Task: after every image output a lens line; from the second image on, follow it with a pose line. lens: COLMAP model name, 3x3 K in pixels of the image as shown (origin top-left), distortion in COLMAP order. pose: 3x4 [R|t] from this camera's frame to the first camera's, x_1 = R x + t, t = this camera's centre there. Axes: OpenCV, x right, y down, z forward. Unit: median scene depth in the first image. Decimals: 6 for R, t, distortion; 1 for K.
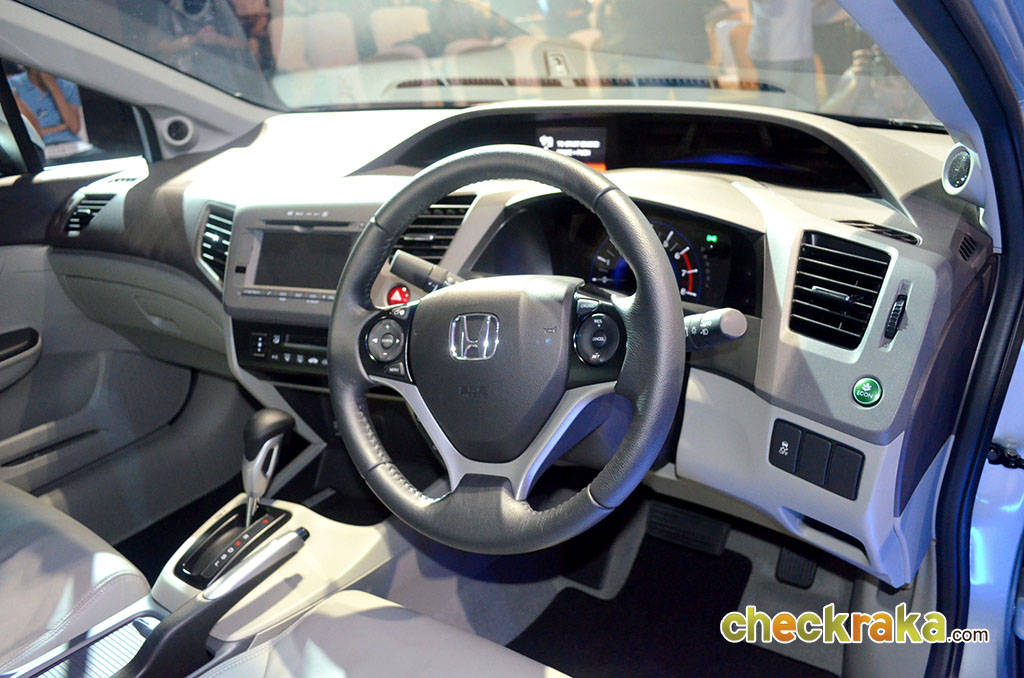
lens RADIAL K [[869.7, 0, 512.0], [0, 869.7, 339.0], [0, 0, 1]] dist [-0.010408, -0.003919]
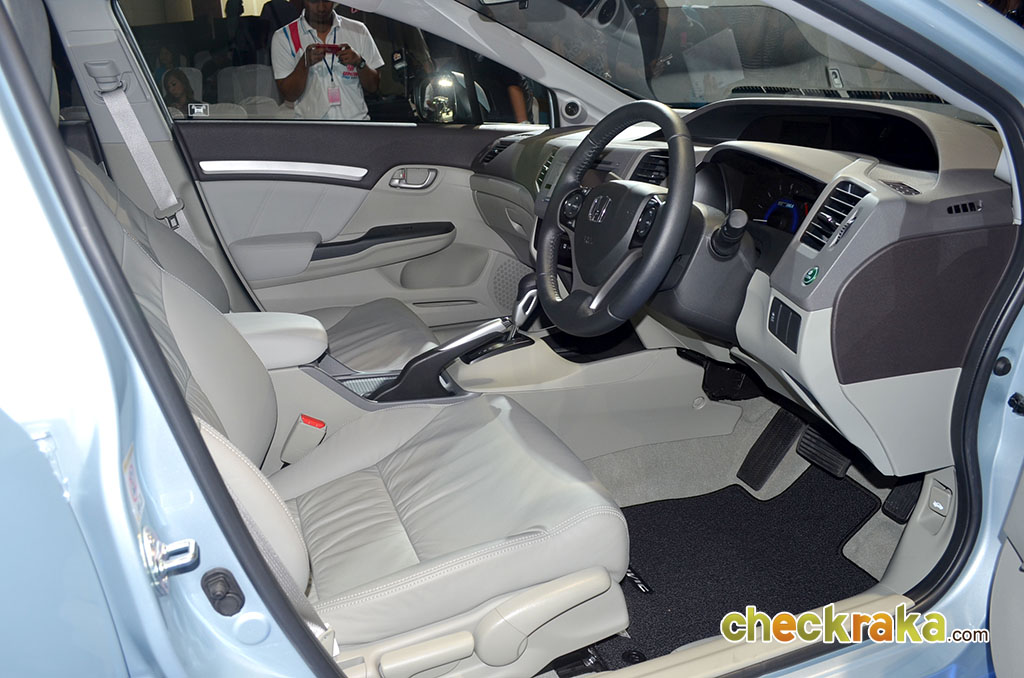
lens RADIAL K [[869.7, 0, 512.0], [0, 869.7, 339.0], [0, 0, 1]] dist [-0.010408, -0.003919]
pose [[0.831402, 0.226260, -0.507521, 0.384486], [-0.248116, 0.968401, 0.025273, 0.130394], [0.497202, 0.104912, 0.861269, -0.264076]]
